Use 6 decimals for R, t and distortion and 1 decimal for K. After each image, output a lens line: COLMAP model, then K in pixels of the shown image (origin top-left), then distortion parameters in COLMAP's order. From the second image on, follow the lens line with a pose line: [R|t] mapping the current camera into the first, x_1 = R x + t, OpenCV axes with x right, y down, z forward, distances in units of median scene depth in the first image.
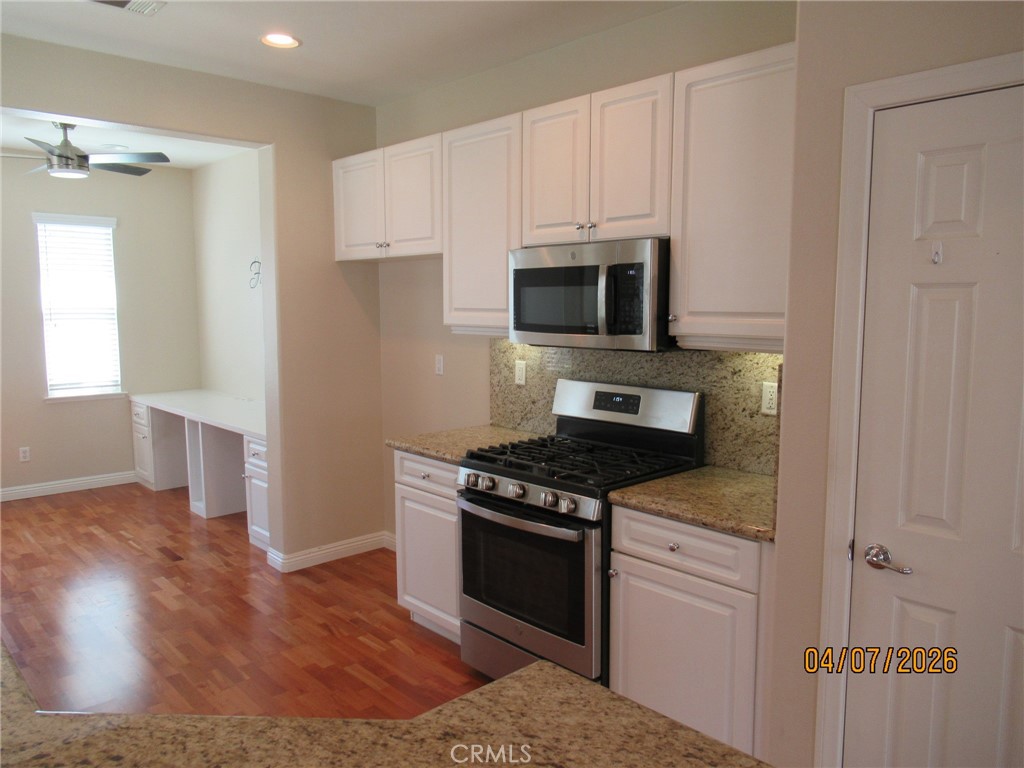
lens RADIAL K [[759.4, 0, 512.0], [0, 759.4, 384.0], [0, 0, 1]] dist [-0.004955, -0.002542]
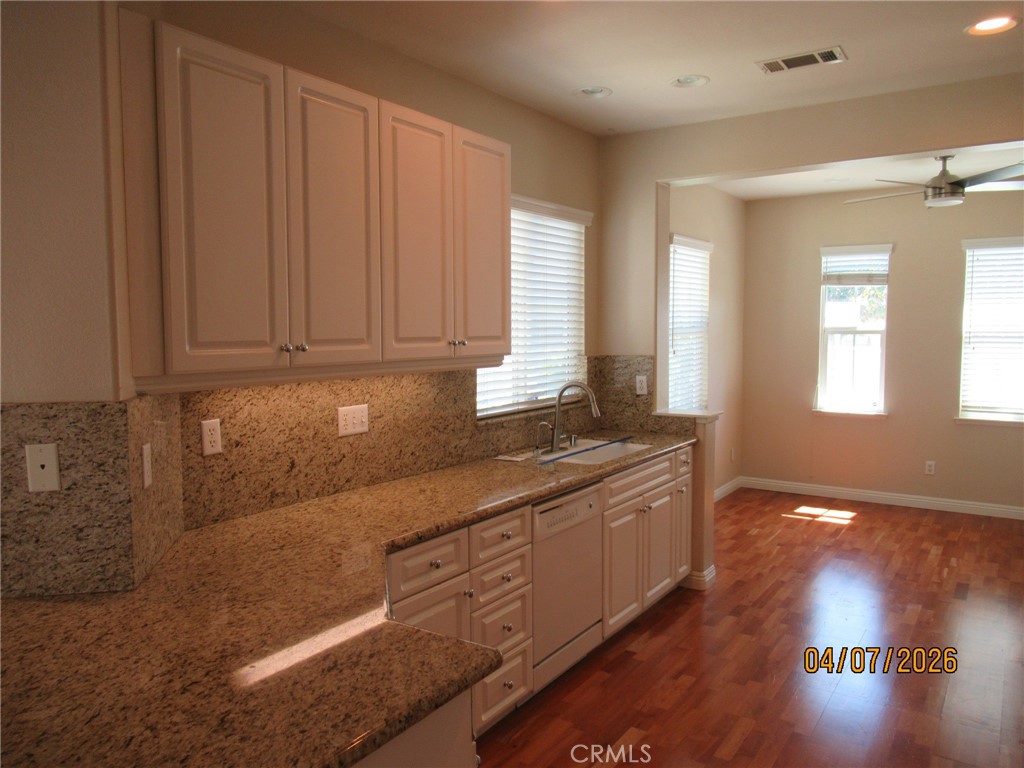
lens RADIAL K [[759.4, 0, 512.0], [0, 759.4, 384.0], [0, 0, 1]] dist [-0.004955, -0.002542]
pose [[0.229320, 0.071819, -0.970698, 0.303925], [-0.102142, 0.993544, 0.049379, -0.020853], [0.967977, 0.087826, 0.235176, 0.204722]]
